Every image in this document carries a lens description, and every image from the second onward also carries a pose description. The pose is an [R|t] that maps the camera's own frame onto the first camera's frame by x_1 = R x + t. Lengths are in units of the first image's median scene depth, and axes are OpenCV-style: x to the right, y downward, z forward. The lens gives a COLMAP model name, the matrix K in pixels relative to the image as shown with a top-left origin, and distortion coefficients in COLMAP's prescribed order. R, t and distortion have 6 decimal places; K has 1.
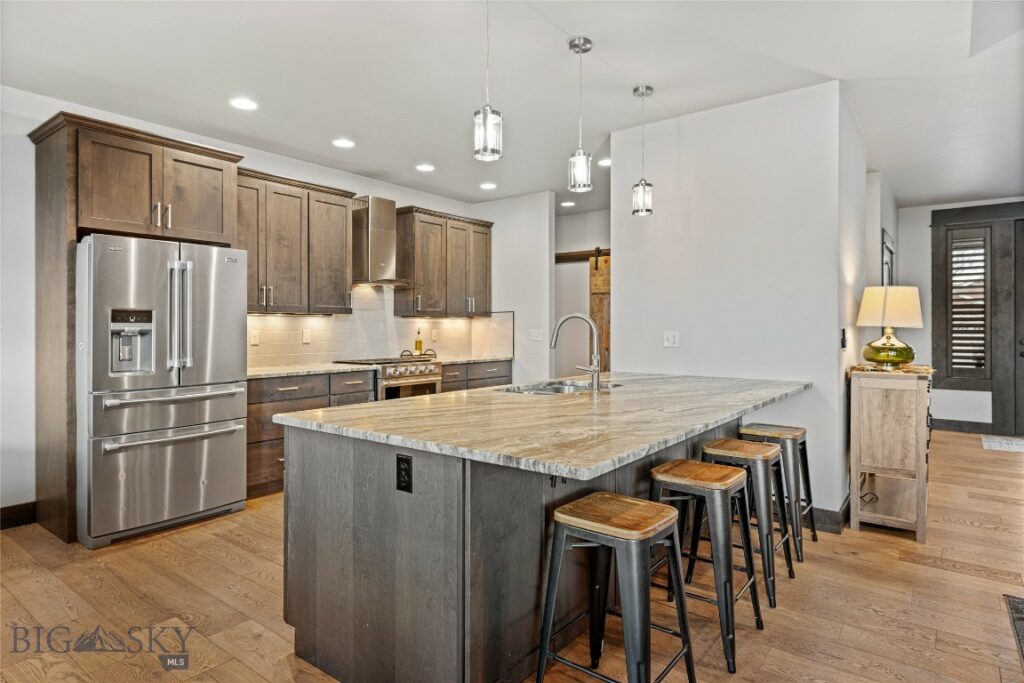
lens RADIAL K [[592.9, 0, 509.6], [0, 592.9, 333.8], [0, 0, 1]] dist [0.003432, -0.004487]
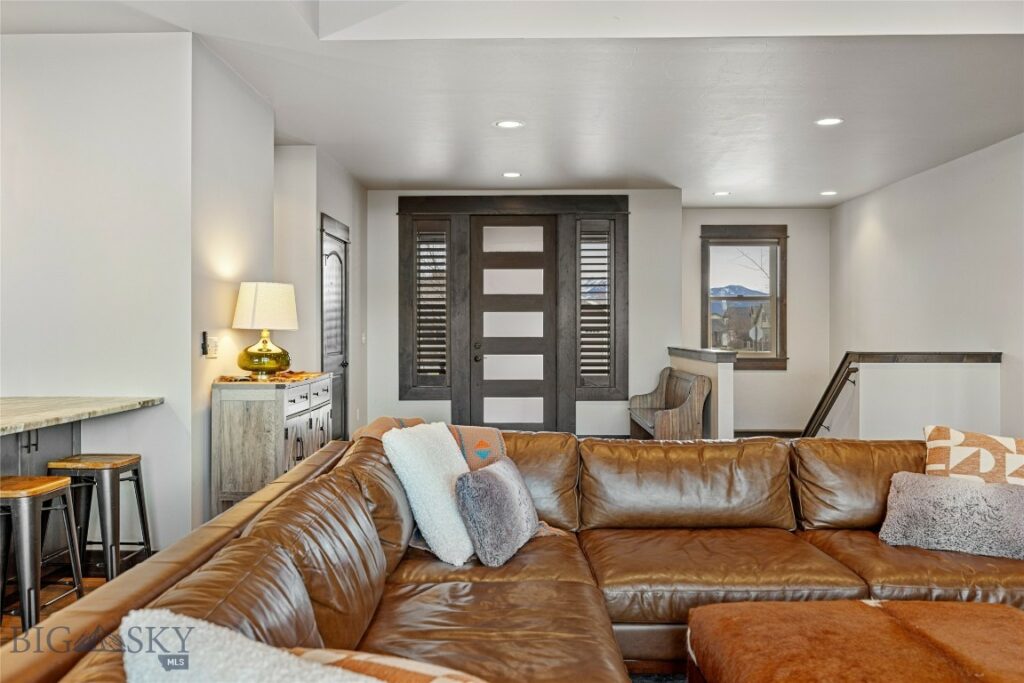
lens RADIAL K [[856.0, 0, 511.4], [0, 856.0, 339.3], [0, 0, 1]] dist [-0.005080, 0.000294]
pose [[0.802726, -0.007695, 0.596299, 0.187778], [0.008530, 0.999963, 0.001420, 0.004196], [-0.596288, 0.003946, 0.802761, -0.214781]]
